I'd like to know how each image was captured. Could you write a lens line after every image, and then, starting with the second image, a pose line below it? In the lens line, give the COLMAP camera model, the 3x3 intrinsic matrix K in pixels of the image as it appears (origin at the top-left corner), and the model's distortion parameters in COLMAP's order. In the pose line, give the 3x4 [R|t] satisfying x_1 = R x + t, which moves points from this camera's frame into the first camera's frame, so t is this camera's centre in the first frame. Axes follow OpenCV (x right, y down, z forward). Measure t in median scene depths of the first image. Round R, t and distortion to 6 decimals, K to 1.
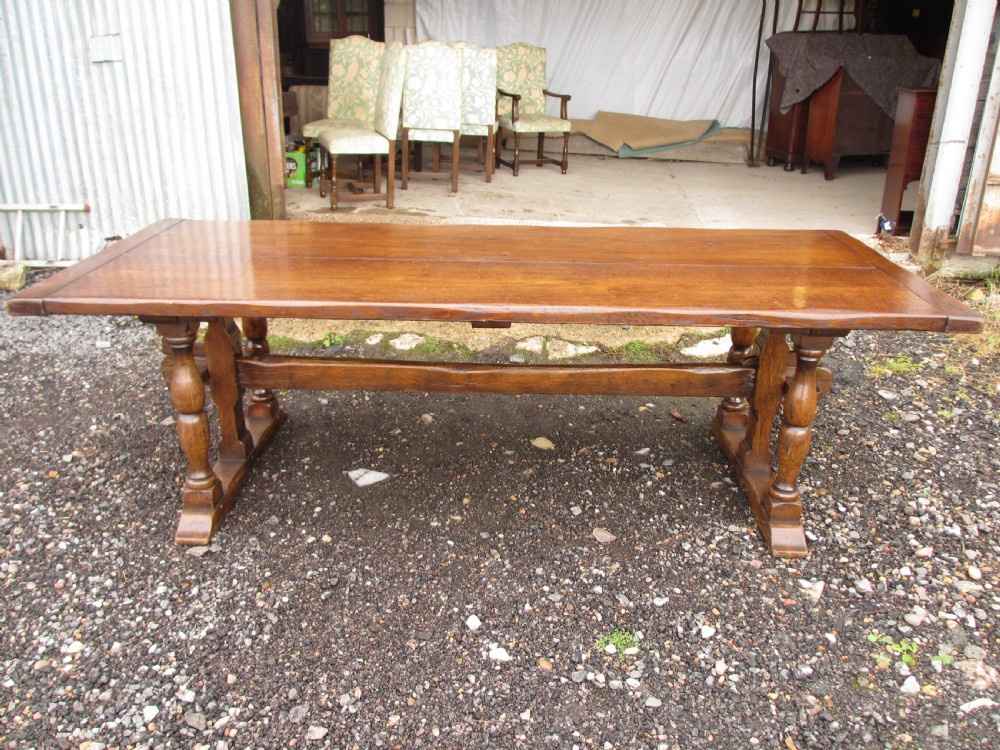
lens RADIAL K [[839.6, 0, 505.2], [0, 839.6, 373.3], [0, 0, 1]] dist [-0.054287, 0.016455]
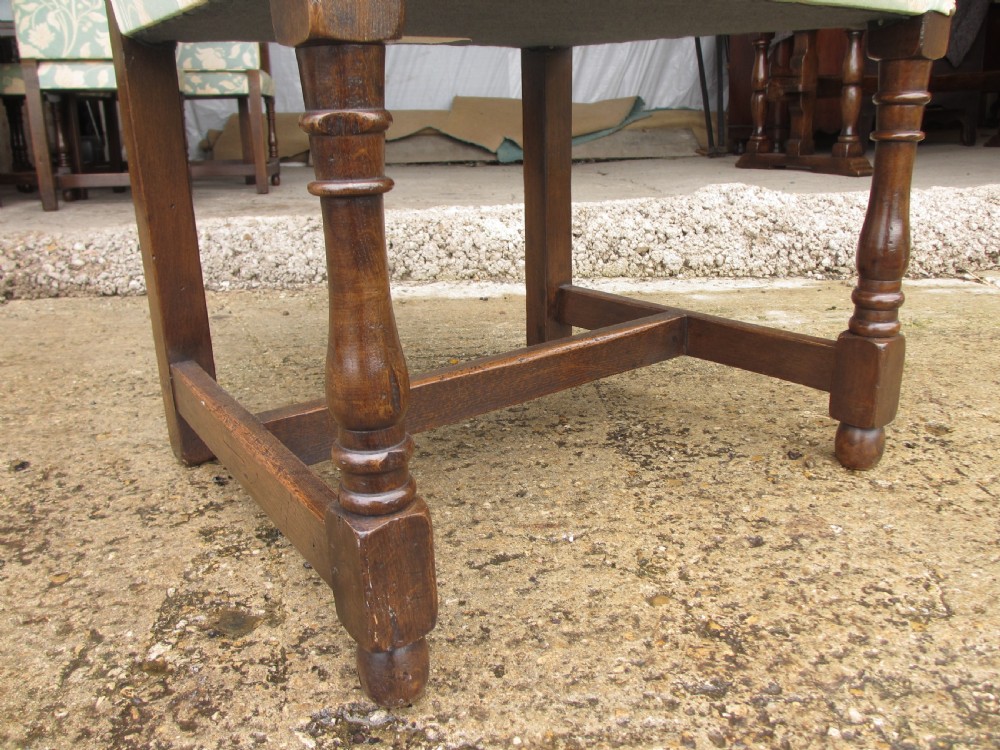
lens RADIAL K [[839.6, 0, 503.7], [0, 839.6, 379.6], [0, 0, 1]] dist [-0.054287, 0.016455]
pose [[0.978870, -0.113404, 0.170158, 0.032079], [0.128234, 0.988607, -0.078821, -0.096053], [-0.159281, 0.098975, 0.982259, 0.755018]]
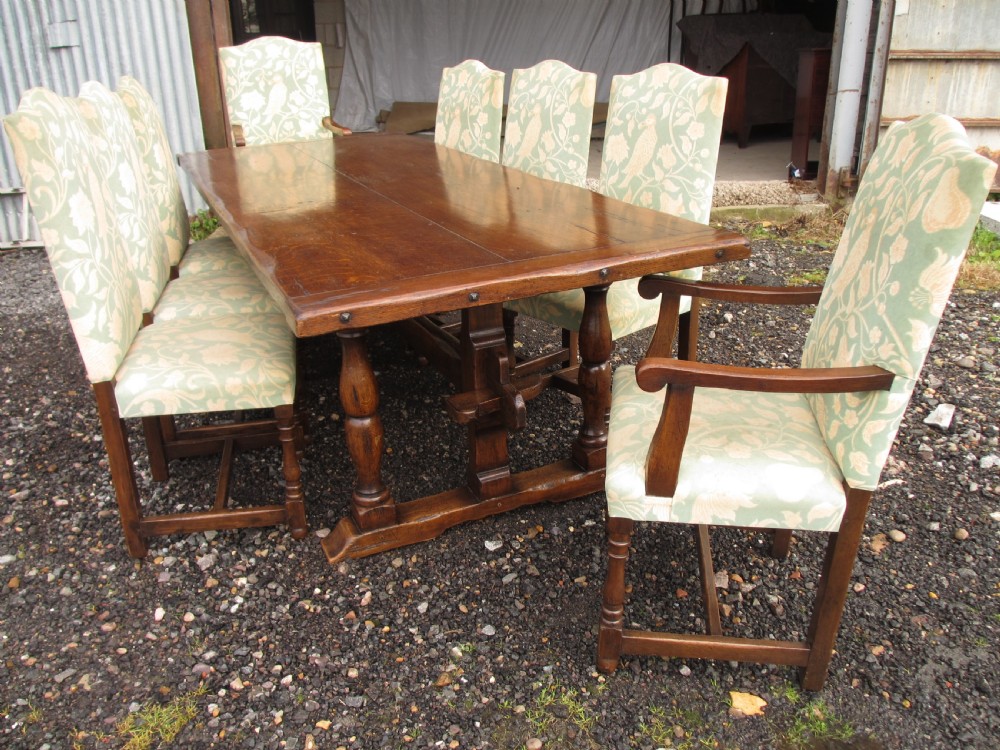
lens RADIAL K [[839.6, 0, 504.3], [0, 839.6, 375.1], [0, 0, 1]] dist [-0.054287, 0.016455]
pose [[0.994867, -0.062833, 0.079326, -0.036686], [0.063860, 0.997904, -0.010472, 0.085859], [-0.078502, 0.015484, 0.996794, -0.079879]]
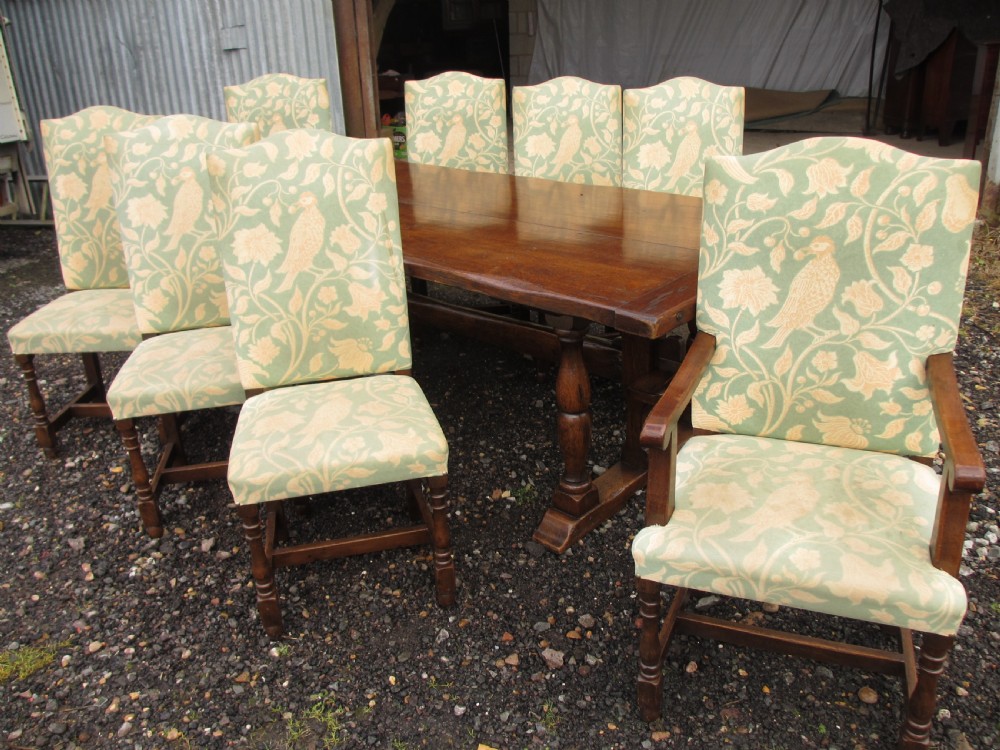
lens RADIAL K [[839.6, 0, 505.0], [0, 839.6, 371.7], [0, 0, 1]] dist [-0.054287, 0.016455]
pose [[0.978122, 0.031411, -0.205645, 0.153740], [-0.029904, 0.999498, 0.010431, 0.058844], [0.205870, -0.004053, 0.978571, -0.081037]]
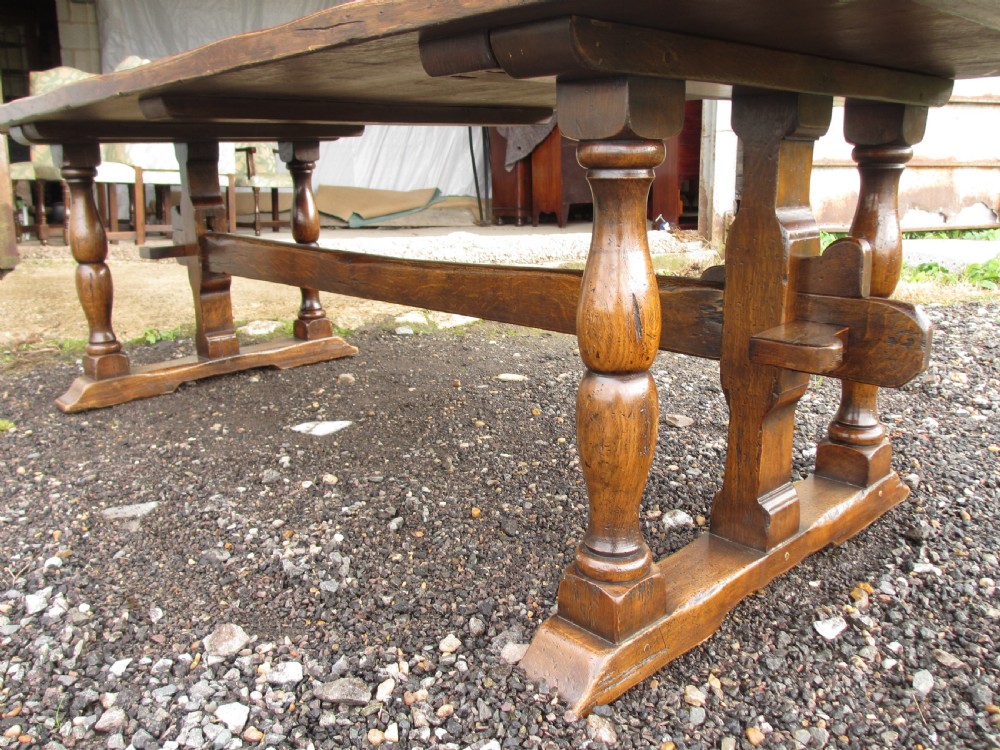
lens RADIAL K [[839.6, 0, 498.6], [0, 839.6, 375.8], [0, 0, 1]] dist [-0.054287, 0.016455]
pose [[0.916260, -0.112469, 0.384473, -0.172379], [0.175395, 0.975524, -0.132626, 0.117405], [-0.360146, 0.188954, 0.913560, 0.173755]]
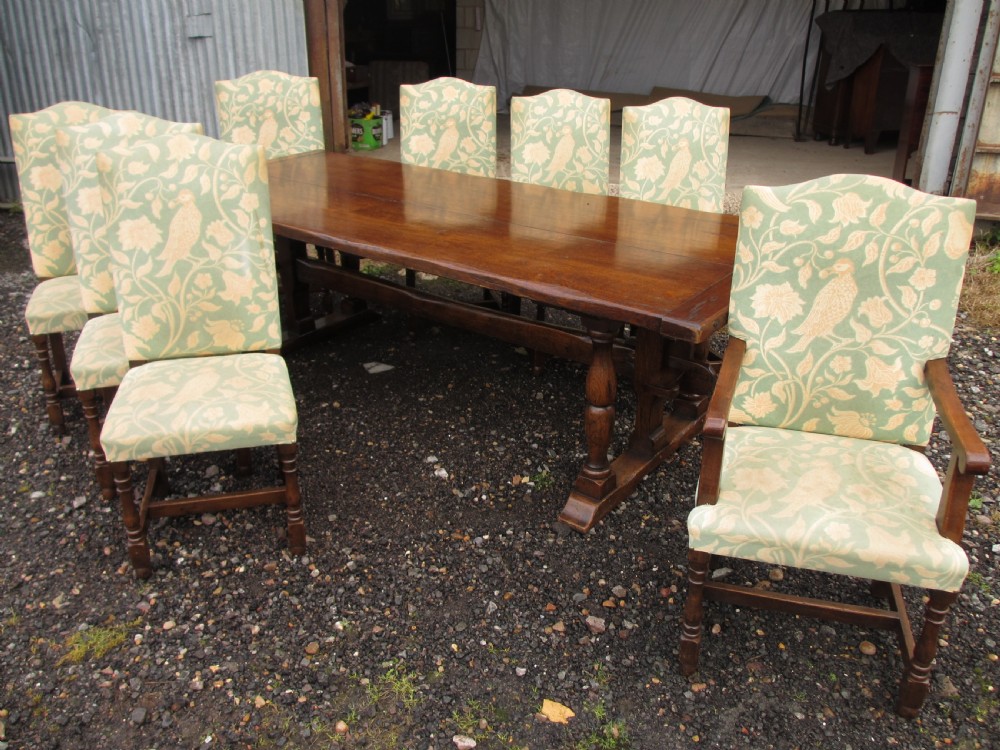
lens RADIAL K [[839.6, 0, 504.7], [0, 839.6, 372.2], [0, 0, 1]] dist [-0.054287, 0.016455]
pose [[0.993607, 0.041706, -0.104912, 0.092419], [-0.039510, 0.998956, 0.022919, 0.055136], [0.105758, -0.018627, 0.994217, -0.135959]]
